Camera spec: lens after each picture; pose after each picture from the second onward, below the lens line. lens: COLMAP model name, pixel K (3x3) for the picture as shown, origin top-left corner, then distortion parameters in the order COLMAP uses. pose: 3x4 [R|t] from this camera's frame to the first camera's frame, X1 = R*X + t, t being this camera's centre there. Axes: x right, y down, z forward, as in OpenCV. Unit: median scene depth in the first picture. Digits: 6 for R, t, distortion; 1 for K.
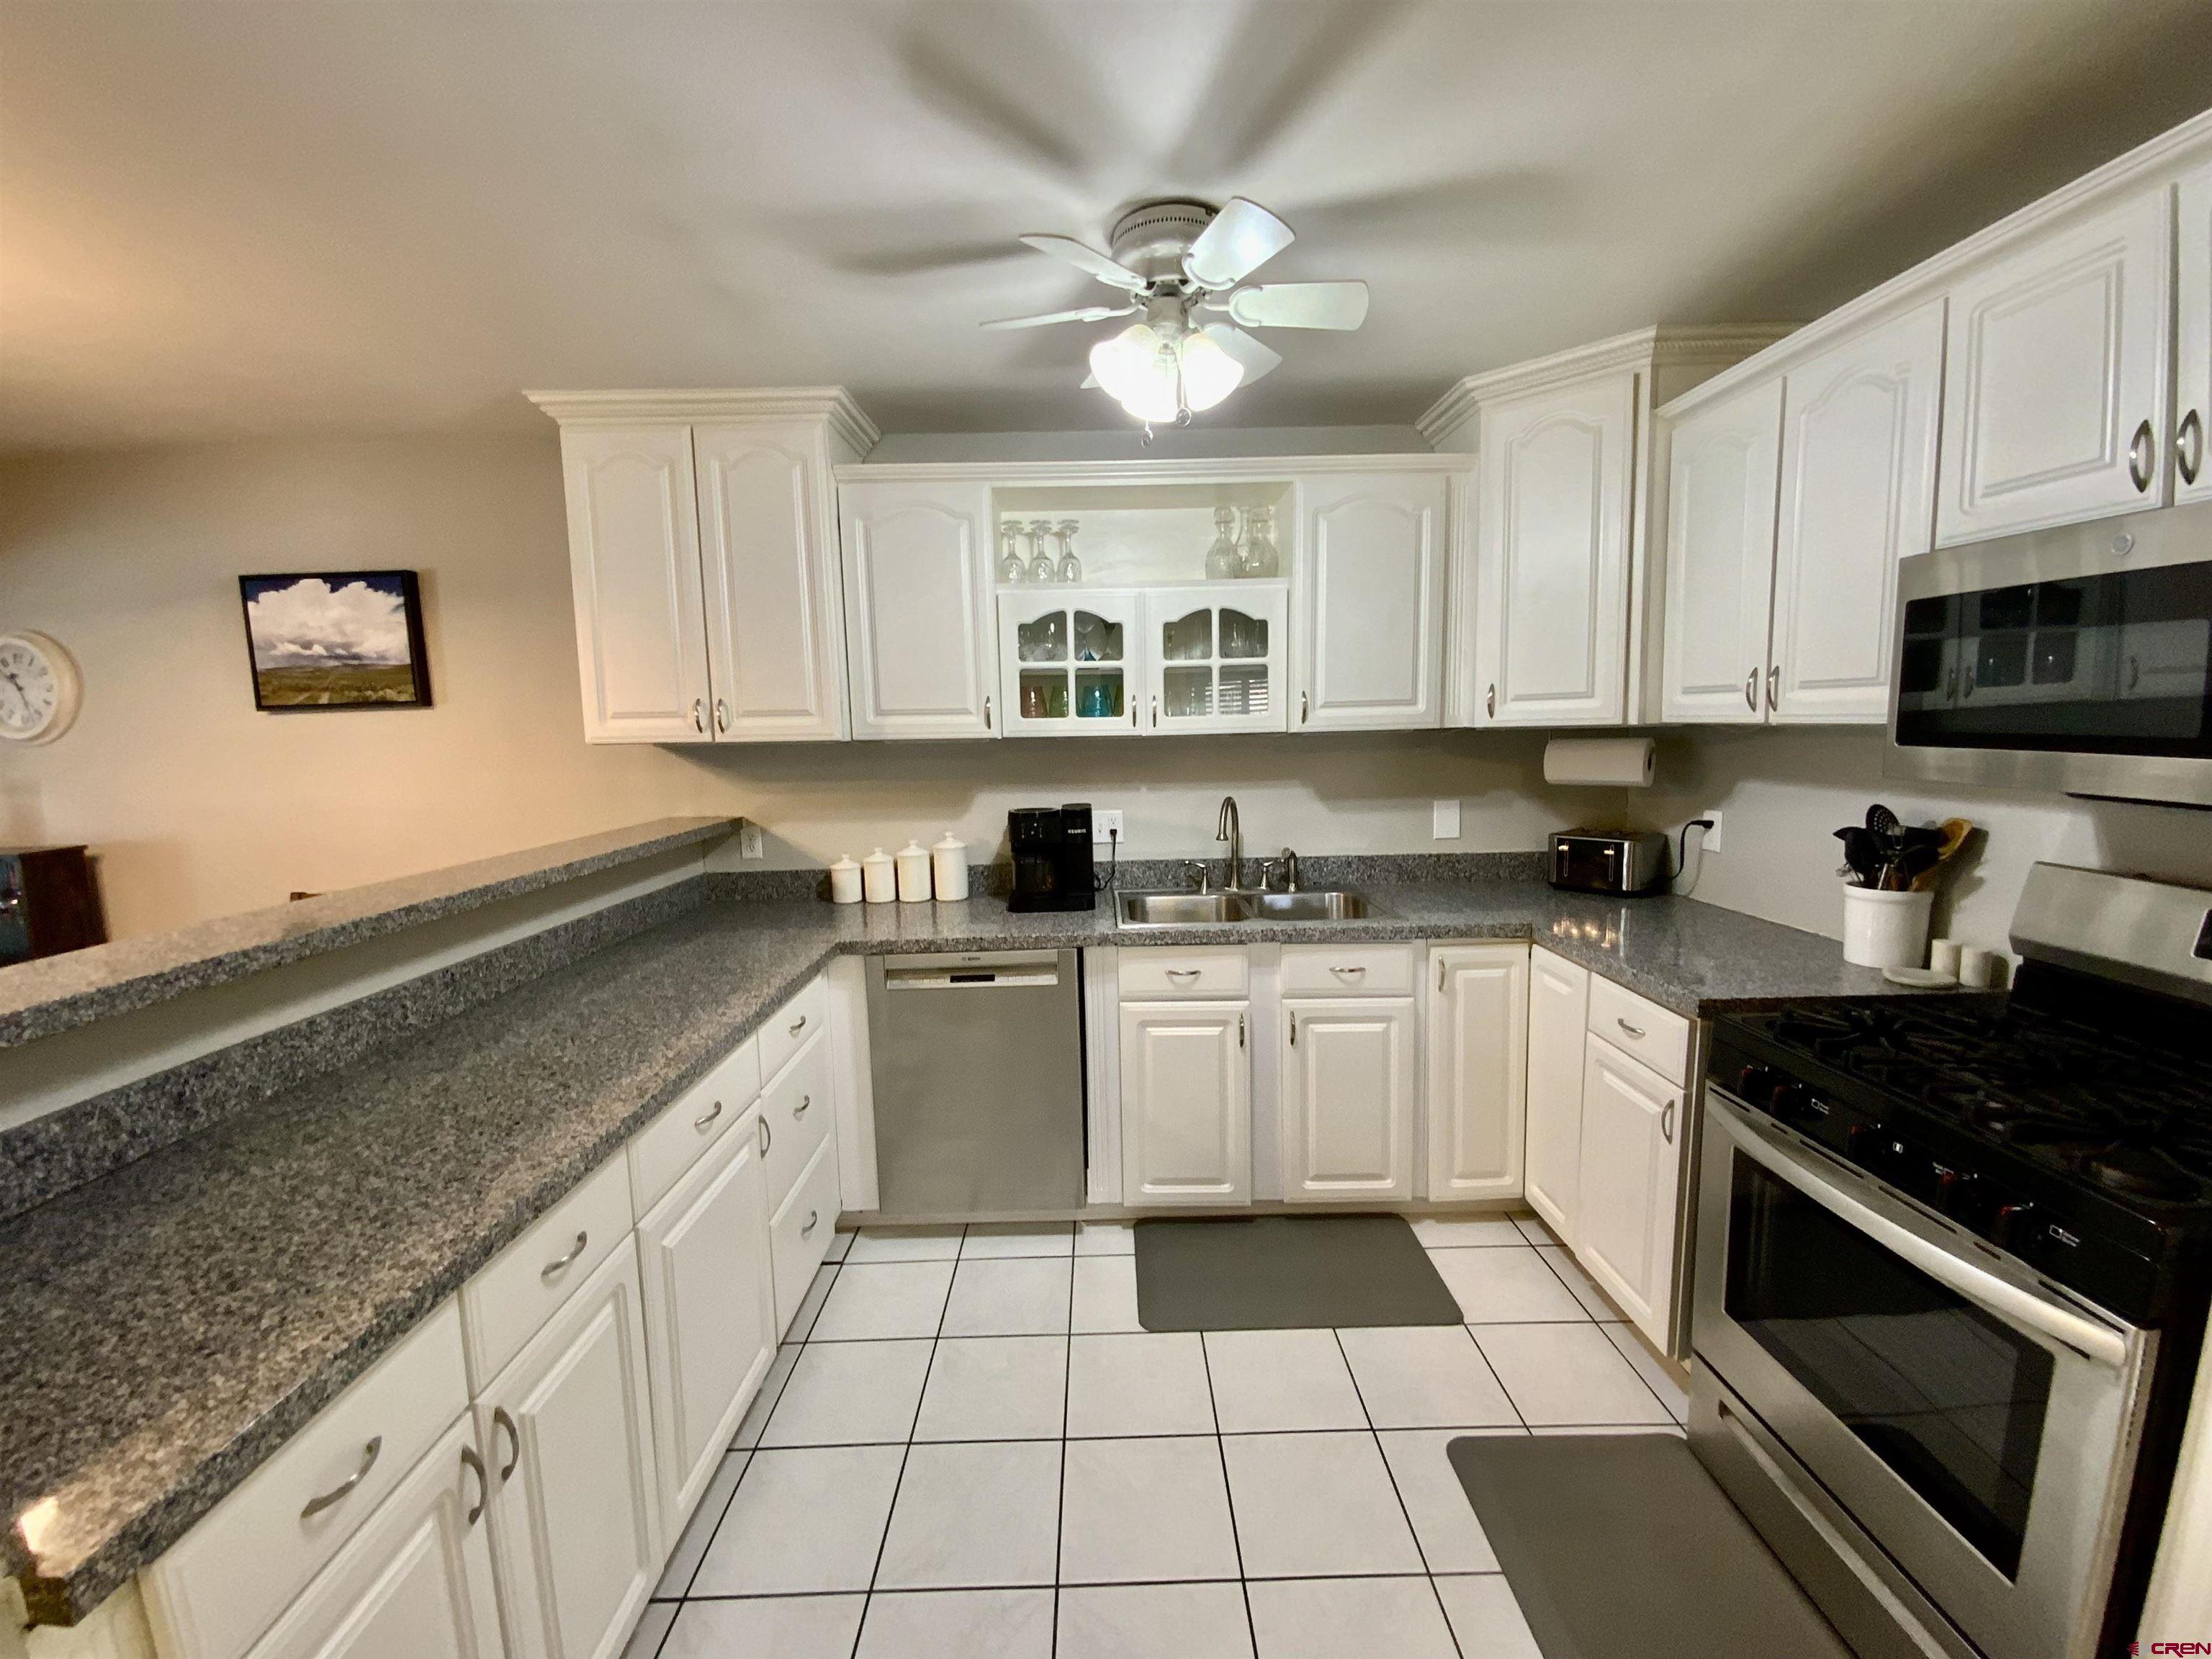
lens RADIAL K [[895.8, 0, 1114.7], [0, 895.8, 831.3], [0, 0, 1]] dist [0.013830, -0.012385]
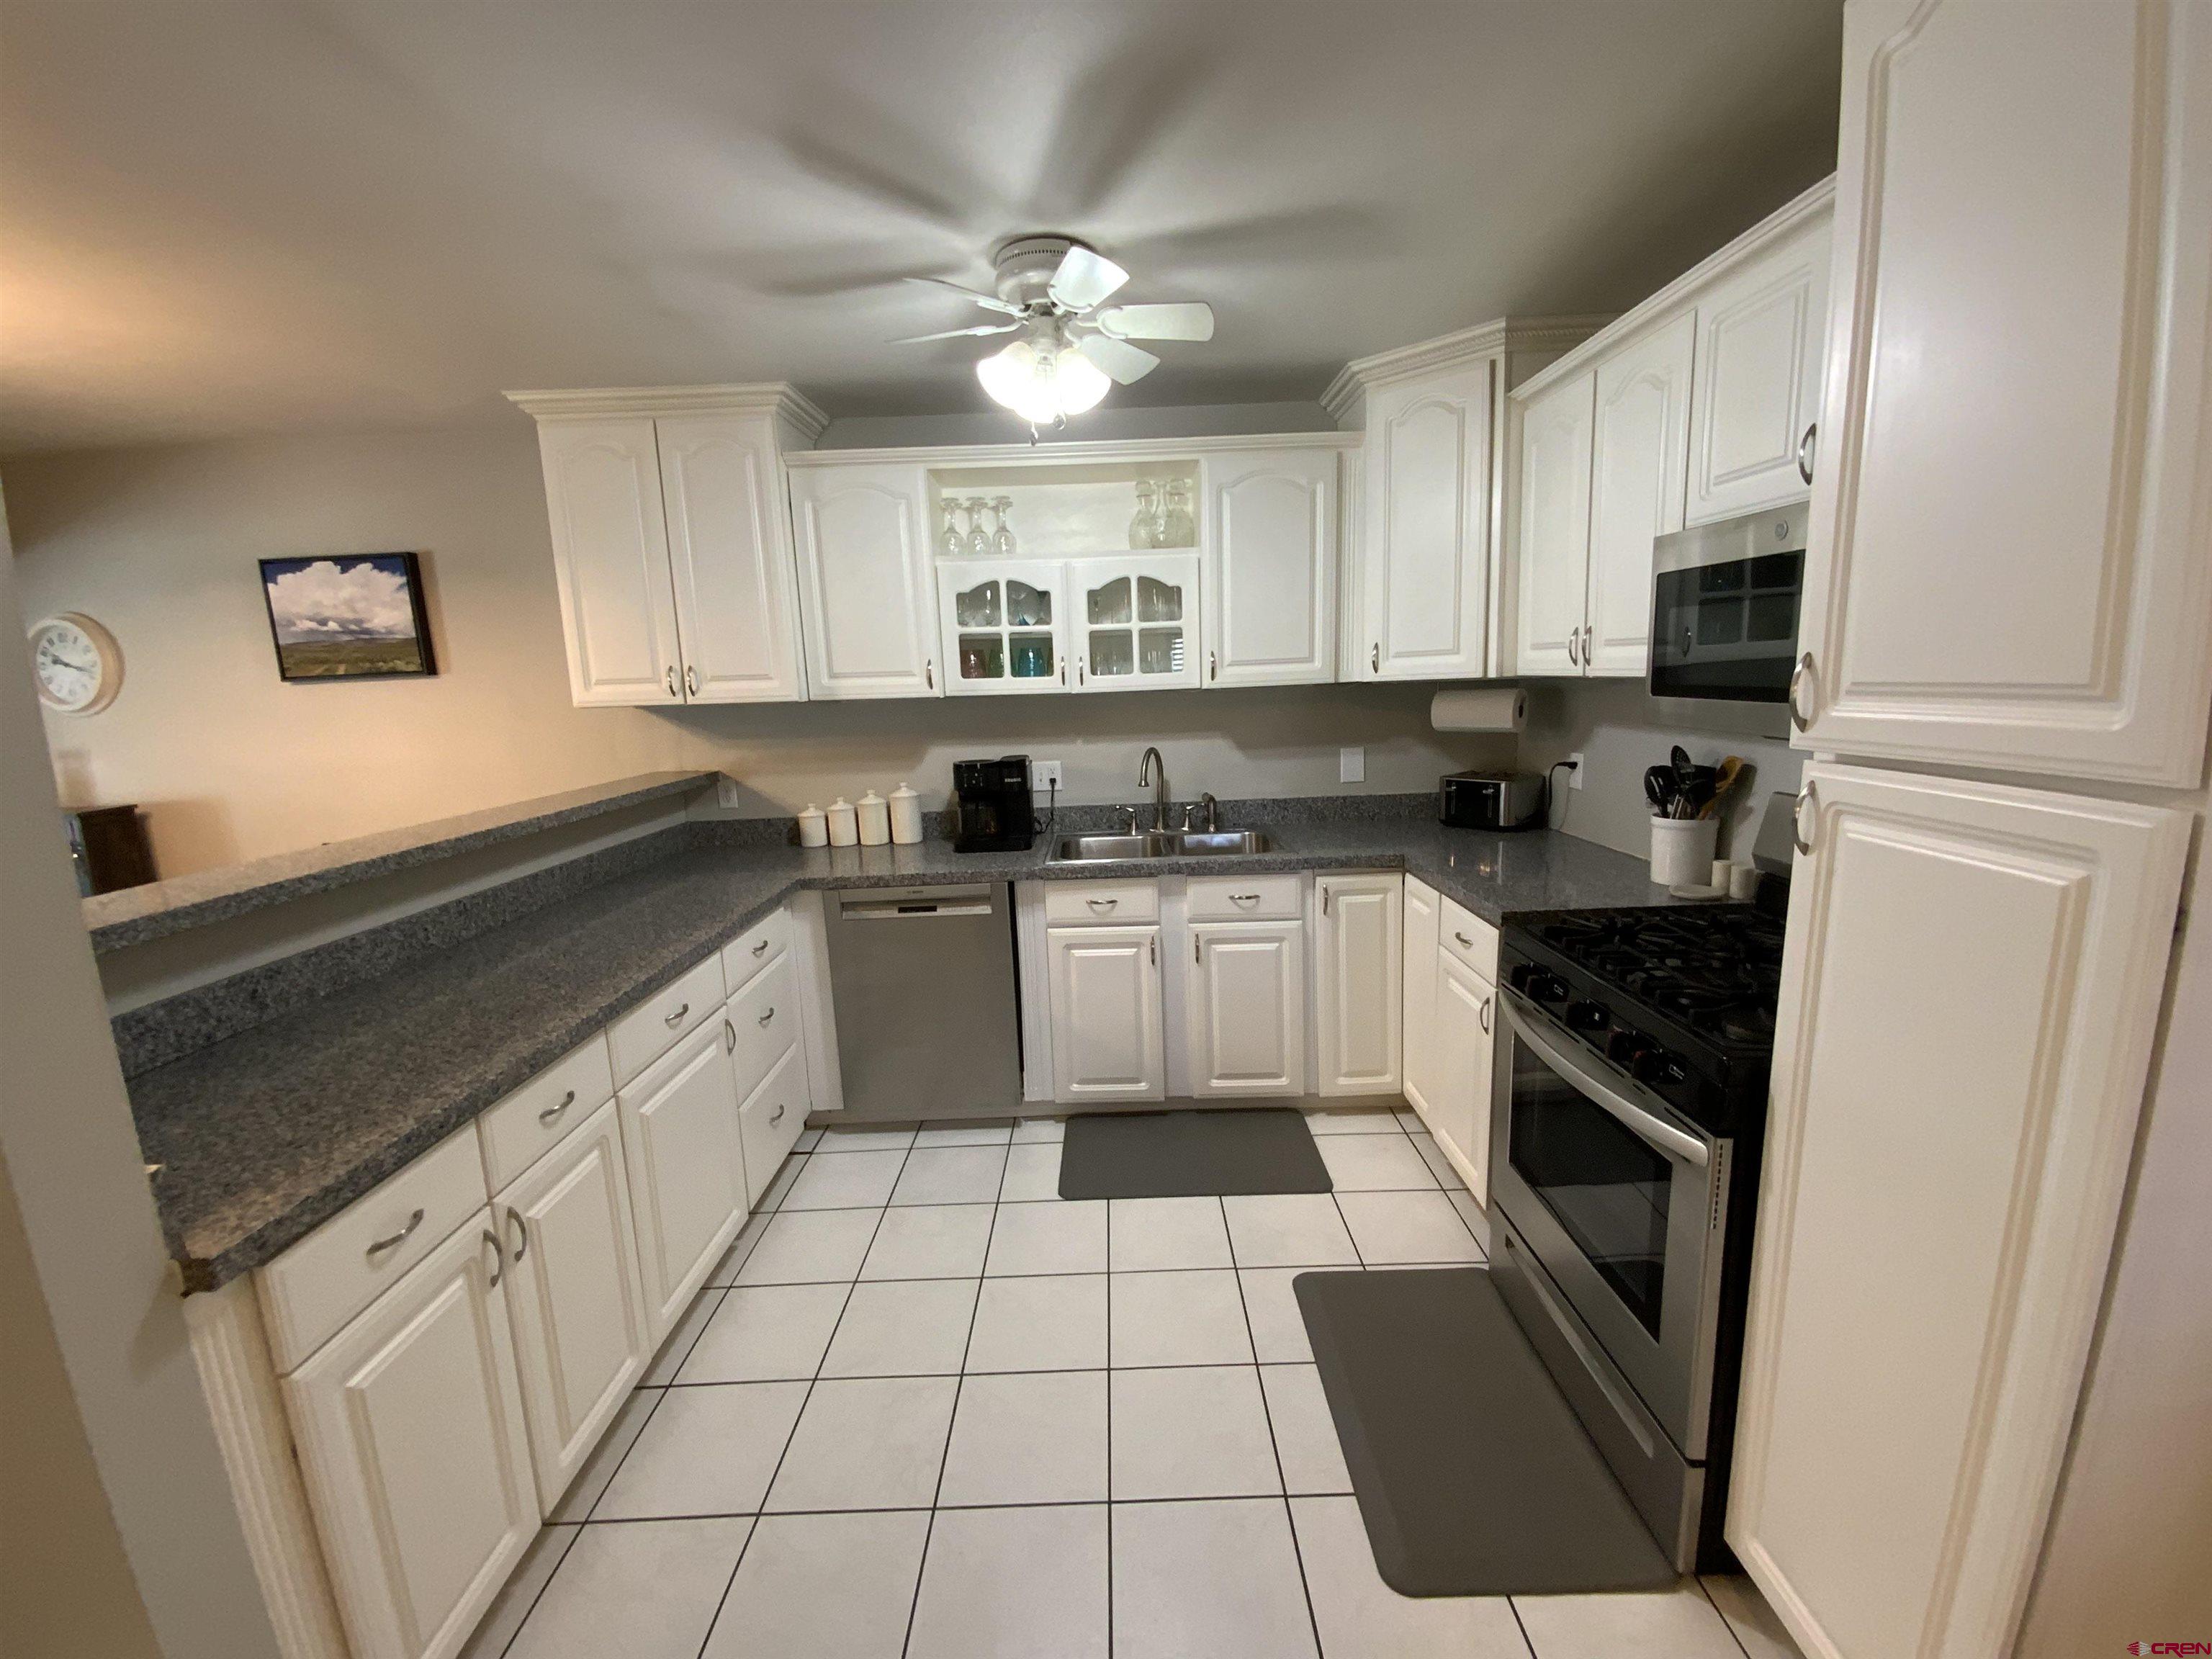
lens RADIAL K [[895.8, 0, 1116.7], [0, 895.8, 832.4], [0, 0, 1]] dist [0.013830, -0.012385]
pose [[0.999857, -0.013088, -0.010666, 0.108534], [0.013650, 0.998424, 0.054427, 0.007194], [0.009937, -0.054565, 0.998461, -0.135546]]
